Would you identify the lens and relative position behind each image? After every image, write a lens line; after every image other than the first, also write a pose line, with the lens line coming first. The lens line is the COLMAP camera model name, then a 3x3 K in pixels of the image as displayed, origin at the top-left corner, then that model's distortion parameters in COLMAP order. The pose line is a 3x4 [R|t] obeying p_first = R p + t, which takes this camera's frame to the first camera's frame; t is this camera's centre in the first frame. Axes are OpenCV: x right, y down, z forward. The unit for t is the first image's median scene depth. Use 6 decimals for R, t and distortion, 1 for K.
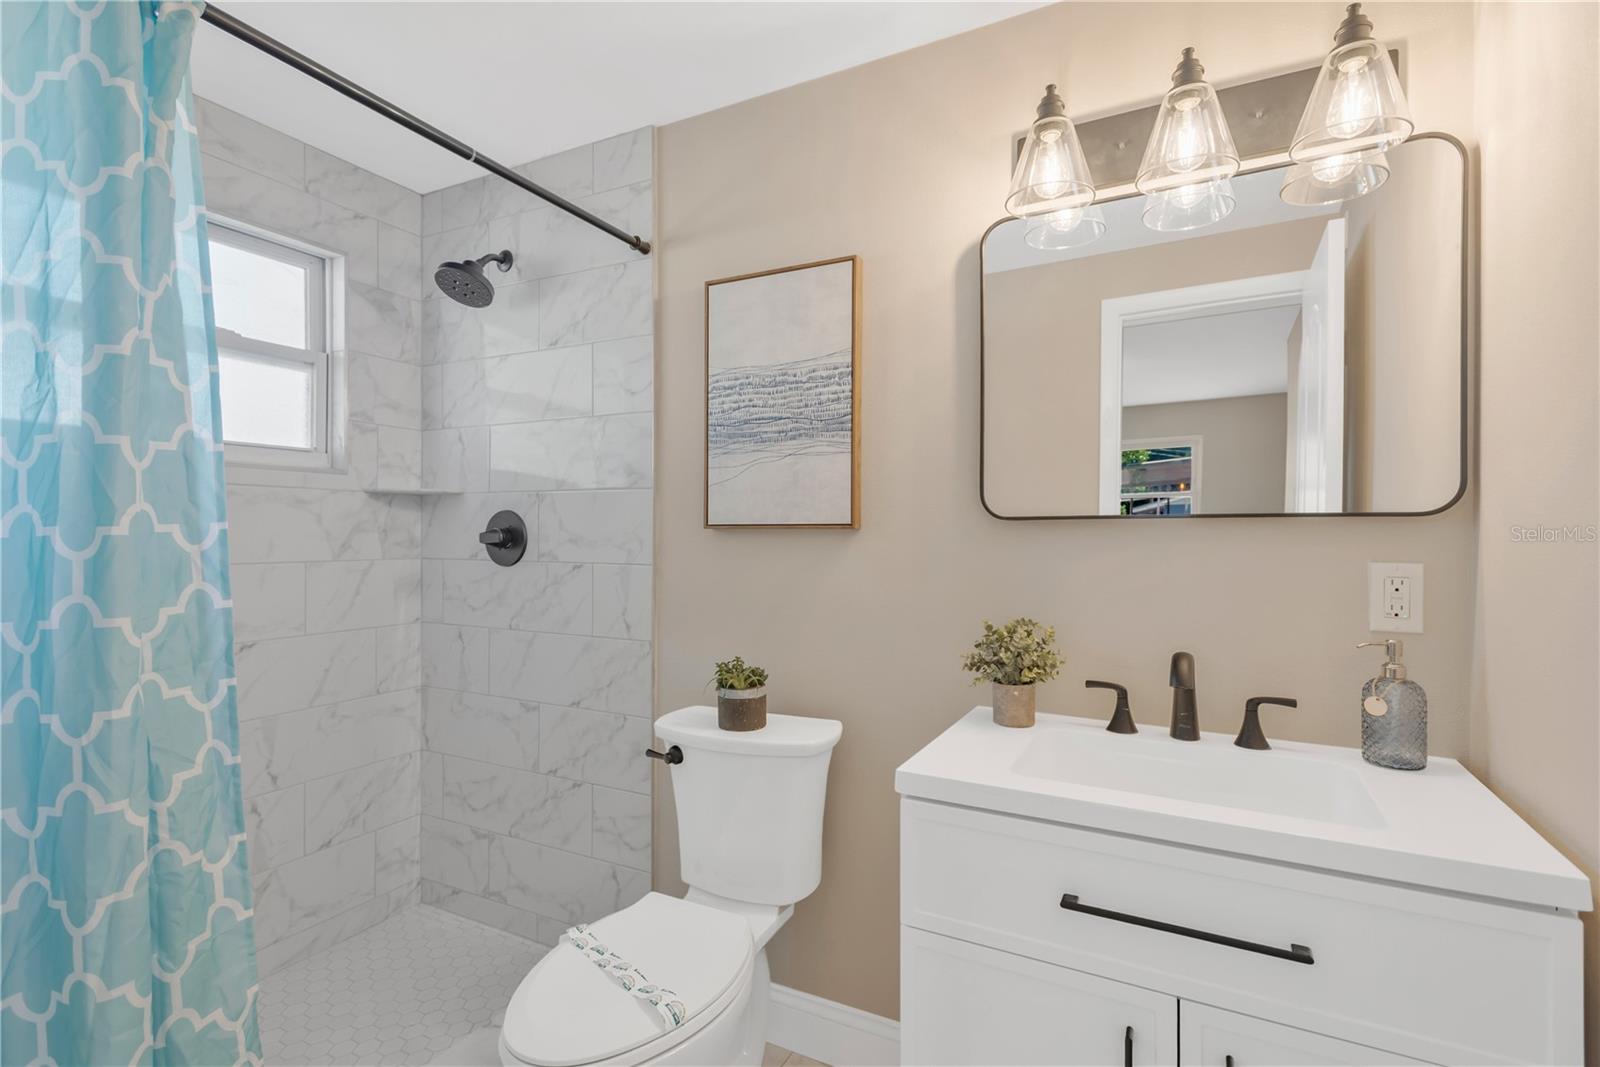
lens RADIAL K [[745.8, 0, 805.5], [0, 745.8, 528.2], [0, 0, 1]] dist [0.012766, -0.003411]
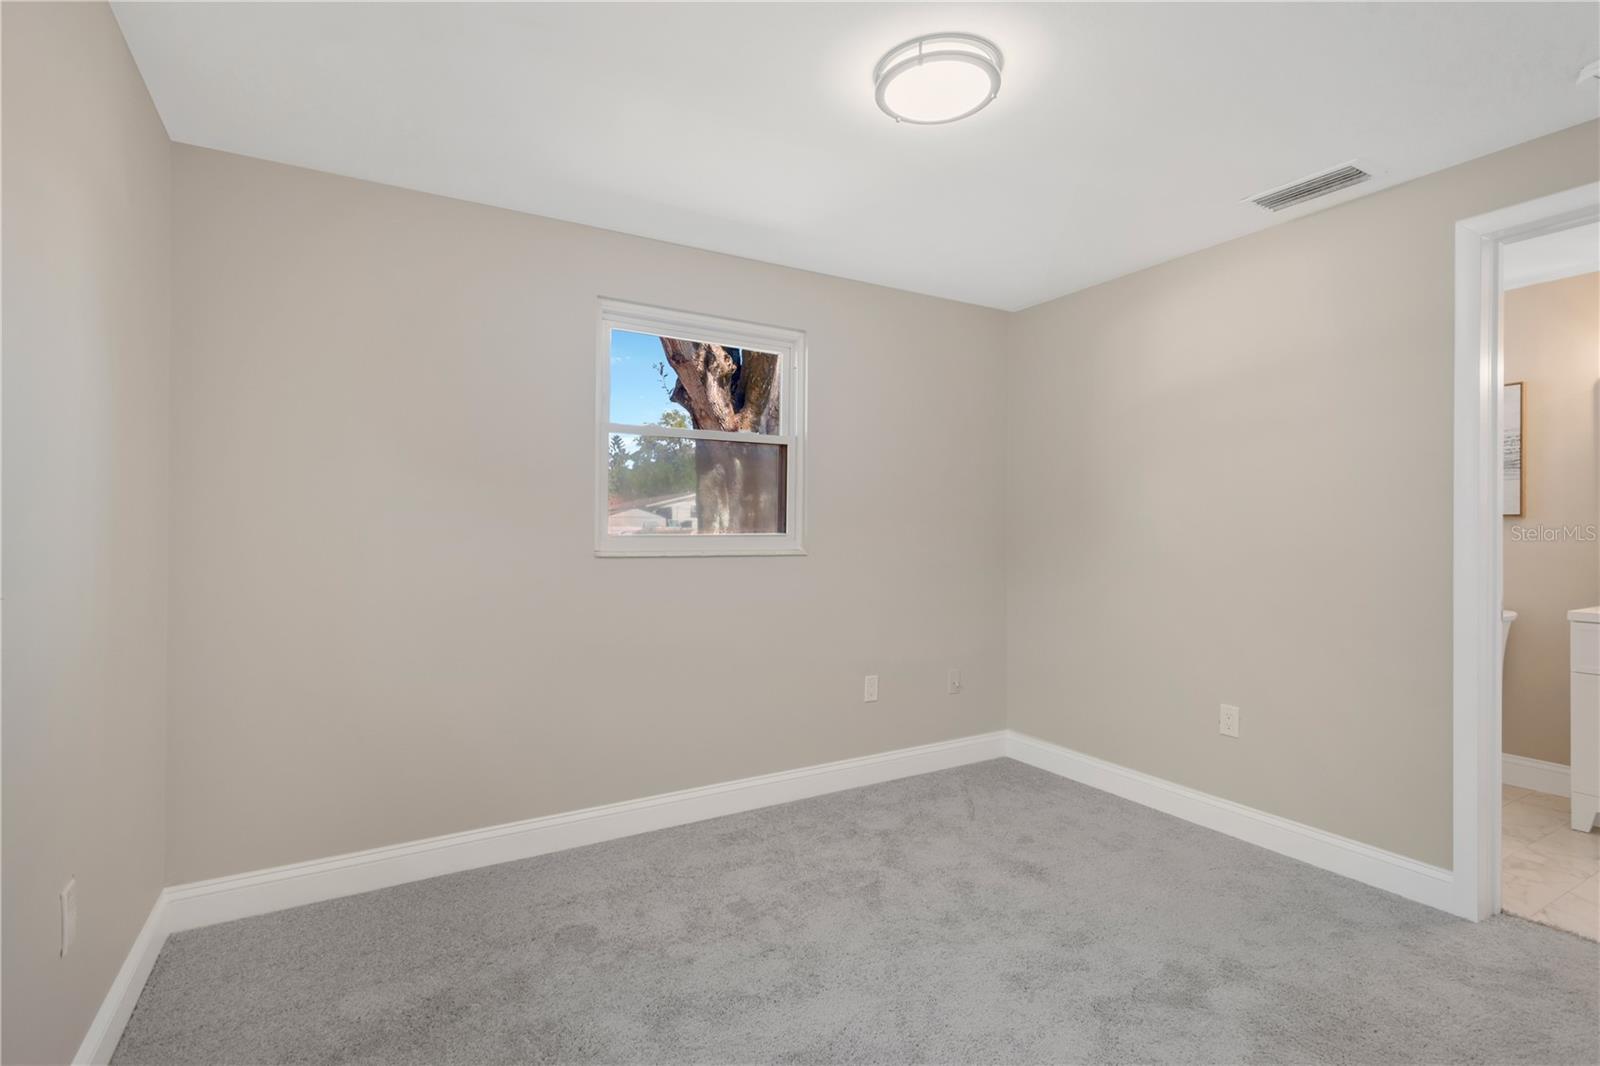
lens RADIAL K [[764.4, 0, 800.0], [0, 764.4, 533.0], [0, 0, 1]] dist [0.010312, -0.000099]
pose [[0.845956, -0.002064, -0.533249, -0.494190], [0.003050, 0.999995, 0.000968, 0.037804], [0.533244, -0.002445, 0.845958, -1.880471]]
